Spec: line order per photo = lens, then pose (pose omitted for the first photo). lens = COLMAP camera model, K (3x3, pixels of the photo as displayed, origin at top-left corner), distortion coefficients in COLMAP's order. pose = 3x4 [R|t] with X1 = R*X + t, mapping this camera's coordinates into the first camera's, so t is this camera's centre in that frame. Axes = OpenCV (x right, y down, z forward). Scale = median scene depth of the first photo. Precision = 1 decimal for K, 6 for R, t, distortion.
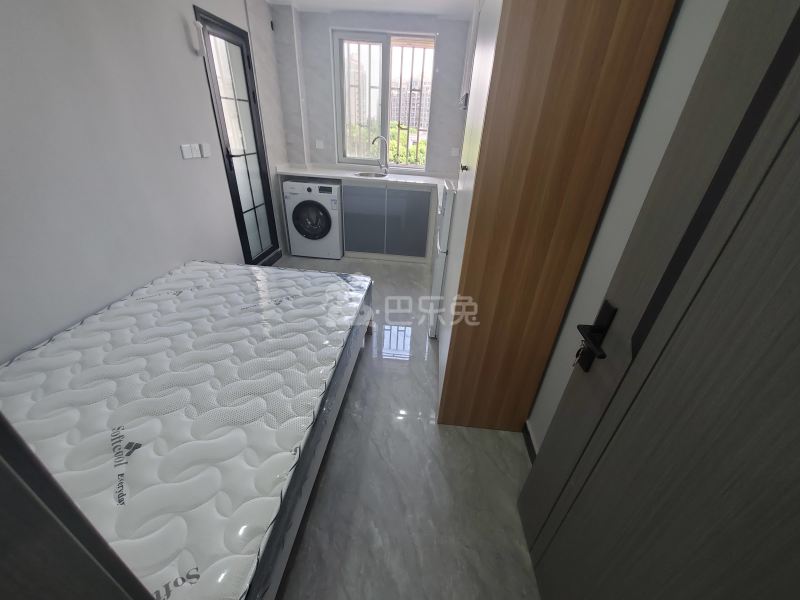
lens RADIAL K [[315.1, 0, 408.5], [0, 315.1, 303.8], [0, 0, 1]] dist [-0.003069, -0.000090]
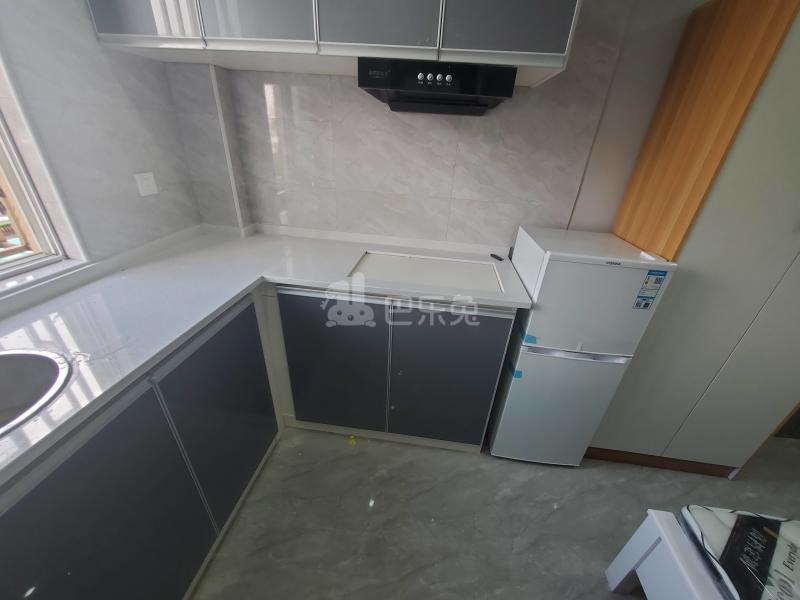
lens RADIAL K [[315.1, 0, 405.1], [0, 315.1, 302.5], [0, 0, 1]] dist [-0.003069, -0.000090]
pose [[0.041546, -0.521648, 0.852149, -0.301486], [0.440633, 0.775030, 0.452957, -0.564596], [-0.896725, 0.356666, 0.262055, 0.940869]]
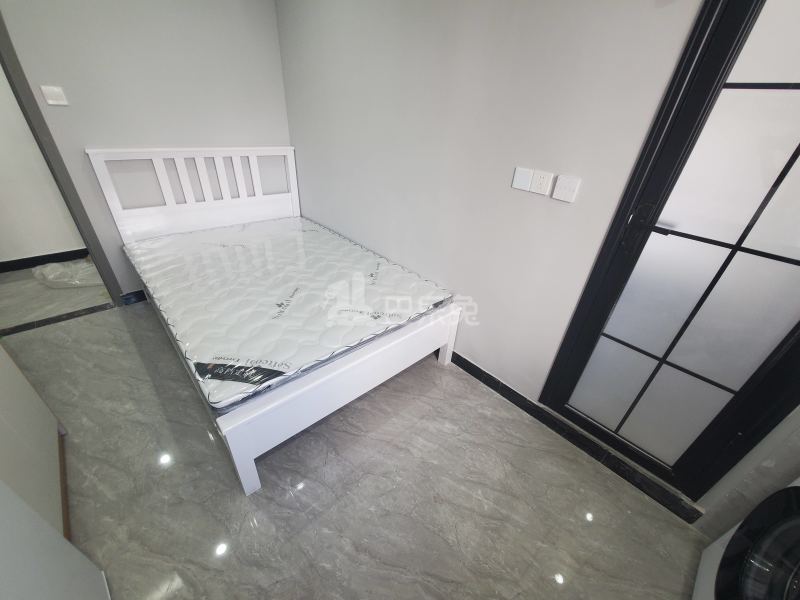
lens RADIAL K [[315.1, 0, 409.6], [0, 315.1, 306.3], [0, 0, 1]] dist [-0.003069, -0.000090]
pose [[-0.654285, 0.300476, -0.693993, -0.019652], [-0.466599, 0.561789, 0.683138, -0.539478], [0.595144, 0.770784, -0.227368, 0.973255]]
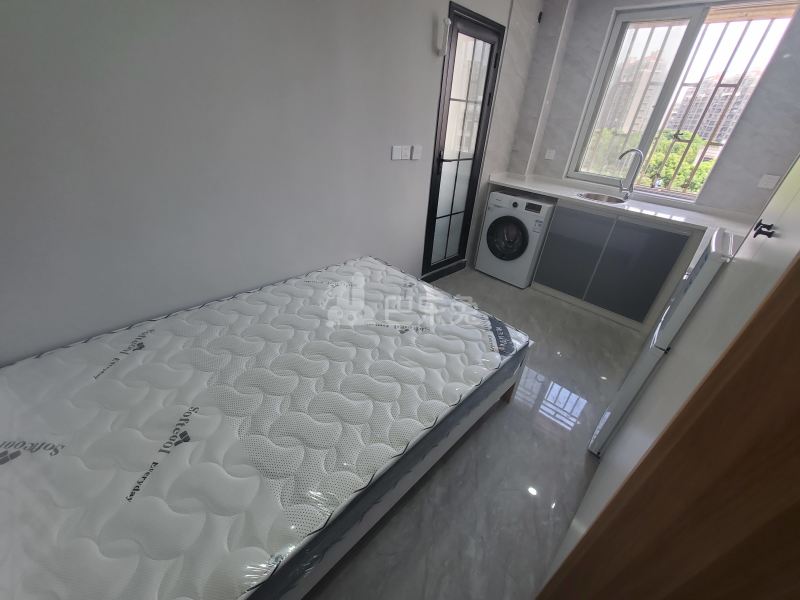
lens RADIAL K [[315.1, 0, 409.6], [0, 315.1, 305.5], [0, 0, 1]] dist [-0.003069, -0.000090]
pose [[0.769055, 0.331754, -0.546347, 0.034600], [-0.337788, 0.936593, 0.093239, -0.105862], [0.542636, 0.112844, 0.832353, 0.187899]]
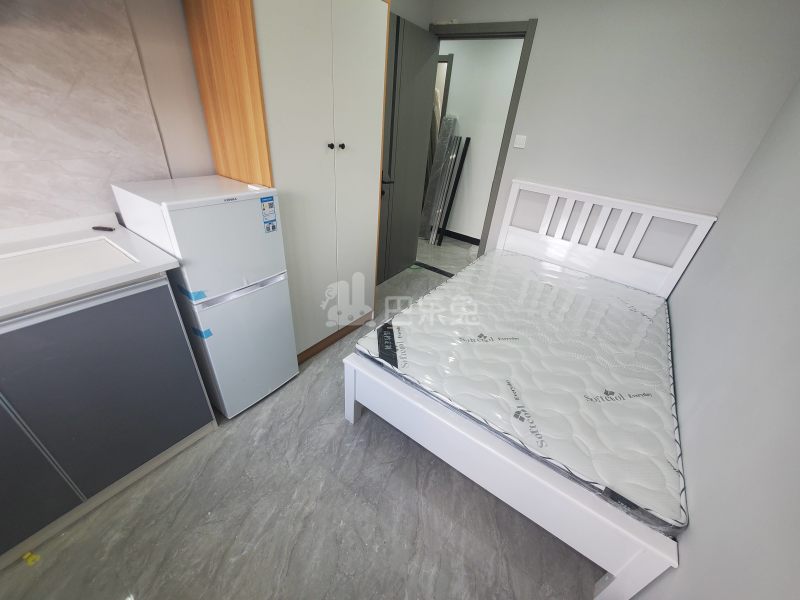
lens RADIAL K [[315.1, 0, 407.7], [0, 315.1, 306.0], [0, 0, 1]] dist [-0.003069, -0.000090]
pose [[-0.851111, -0.385631, 0.356227, -0.354875], [0.120121, 0.517497, 0.847211, -0.574198], [-0.511058, 0.763862, -0.394125, 0.952990]]
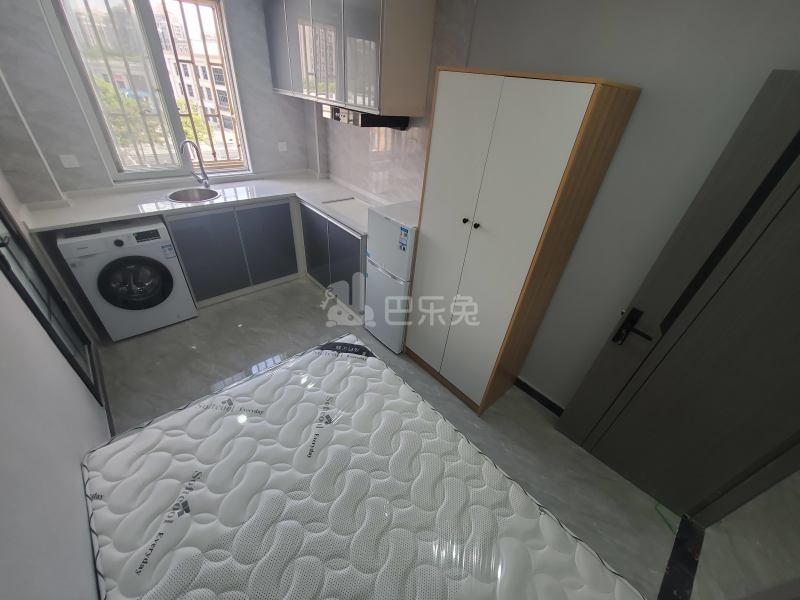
lens RADIAL K [[315.1, 0, 404.9], [0, 315.1, 304.3], [0, 0, 1]] dist [-0.003069, -0.000090]
pose [[0.688498, -0.416961, 0.593391, -0.435761], [0.313359, 0.908918, 0.275091, -0.304034], [-0.654046, -0.003455, 0.756447, 0.161157]]
